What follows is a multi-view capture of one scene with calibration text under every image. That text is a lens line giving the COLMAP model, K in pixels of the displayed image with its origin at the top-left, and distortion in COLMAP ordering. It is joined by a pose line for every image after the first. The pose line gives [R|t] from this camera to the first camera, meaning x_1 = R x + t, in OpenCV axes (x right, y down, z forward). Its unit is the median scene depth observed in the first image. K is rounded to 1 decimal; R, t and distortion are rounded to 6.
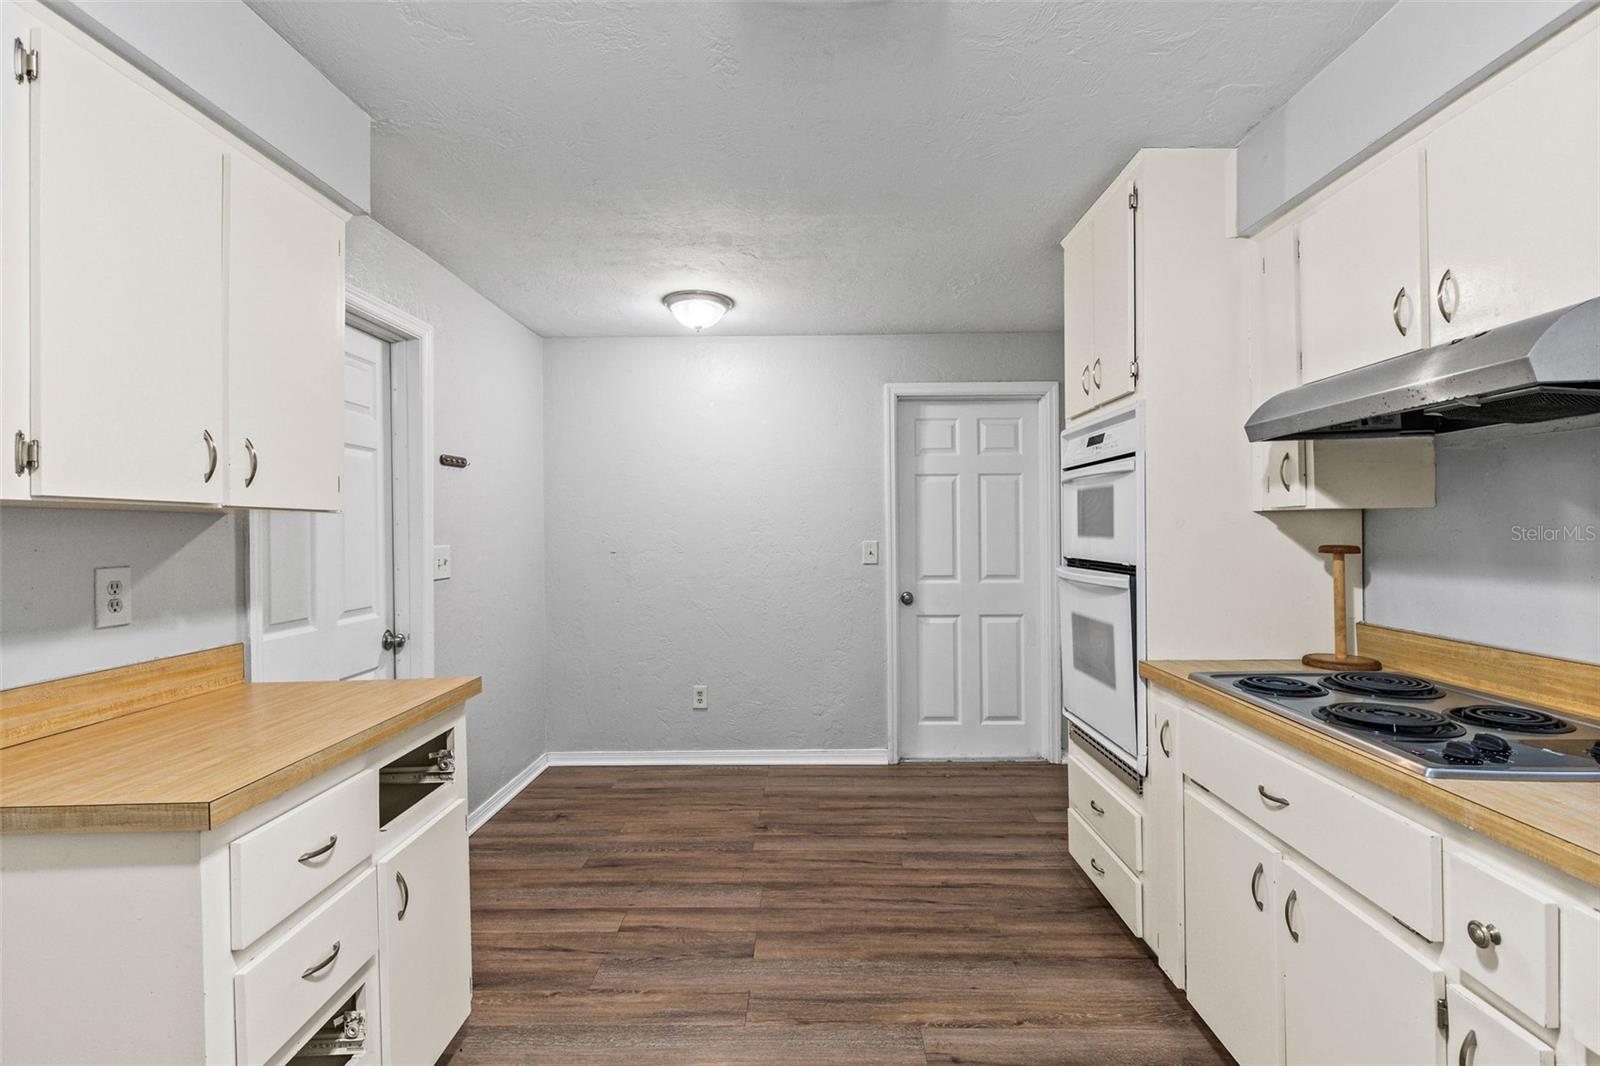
lens RADIAL K [[757.2, 0, 800.0], [0, 757.2, 526.7], [0, 0, 1]] dist [0.002252, -0.000504]
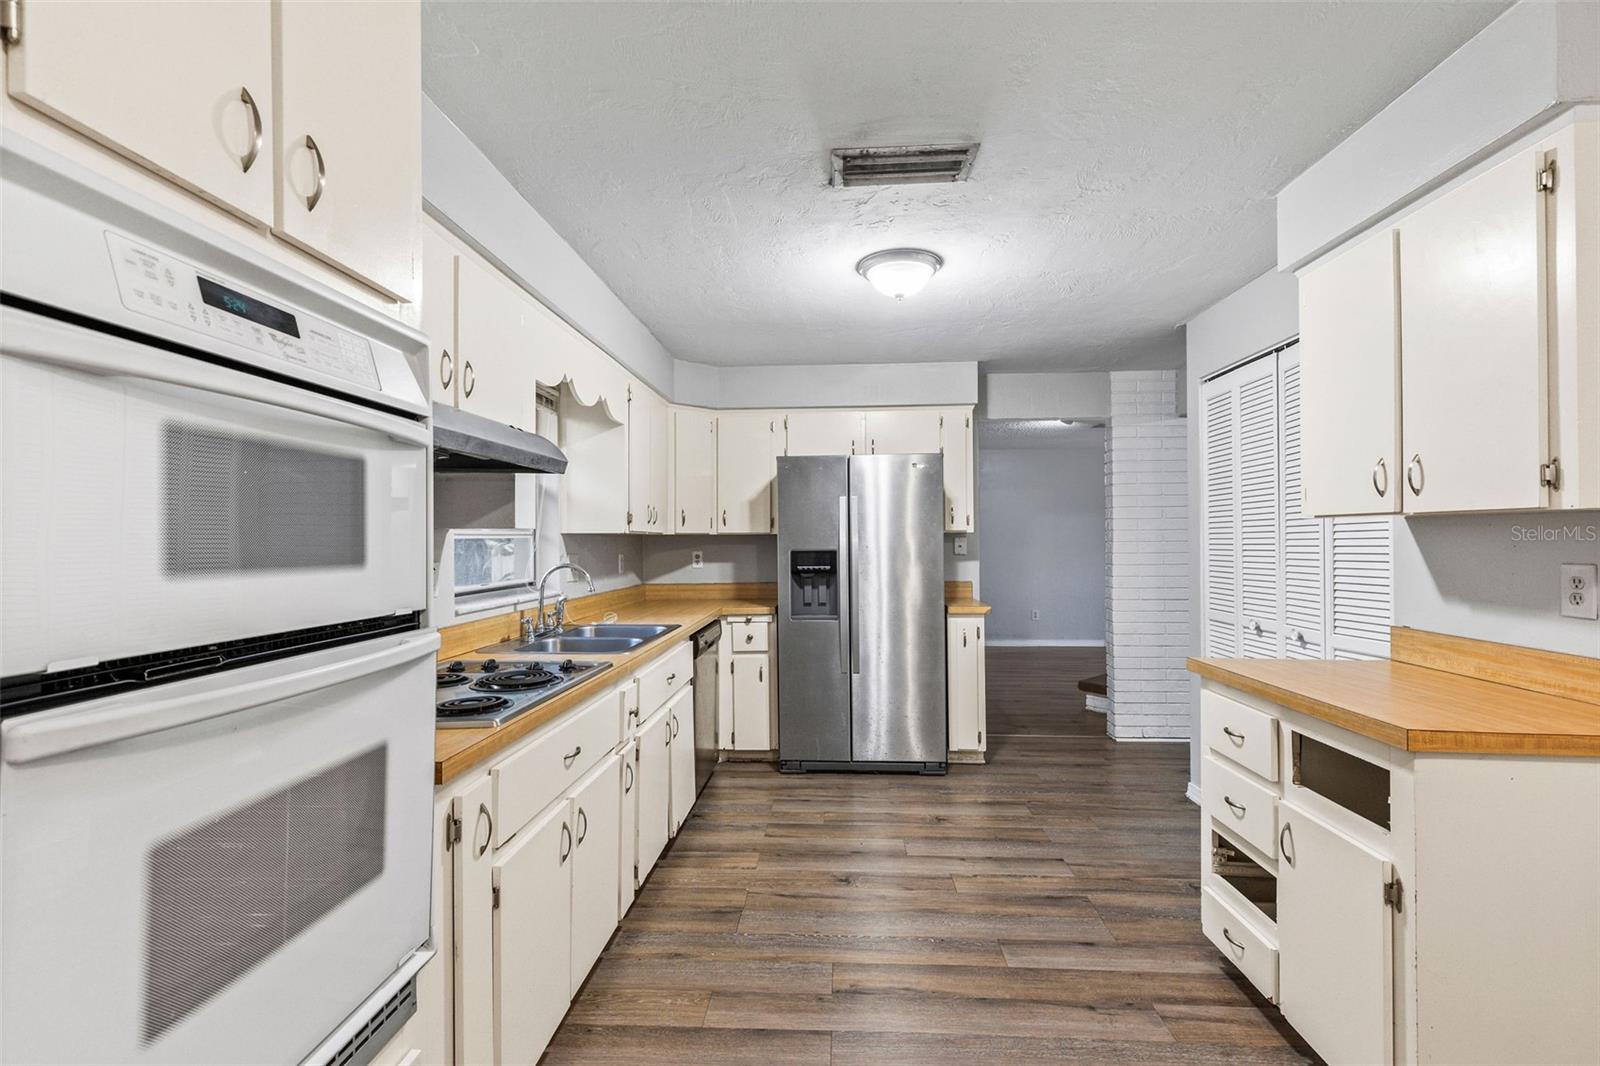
lens RADIAL K [[720.5, 0, 800.0], [0, 720.5, 533.0], [0, 0, 1]] dist [0.002419, 0.000368]
pose [[-0.998906, 0.015119, 0.044243, 0.108510], [0.014616, 0.999825, -0.011665, 0.002603], [-0.044412, -0.011006, -0.998953, 1.311560]]
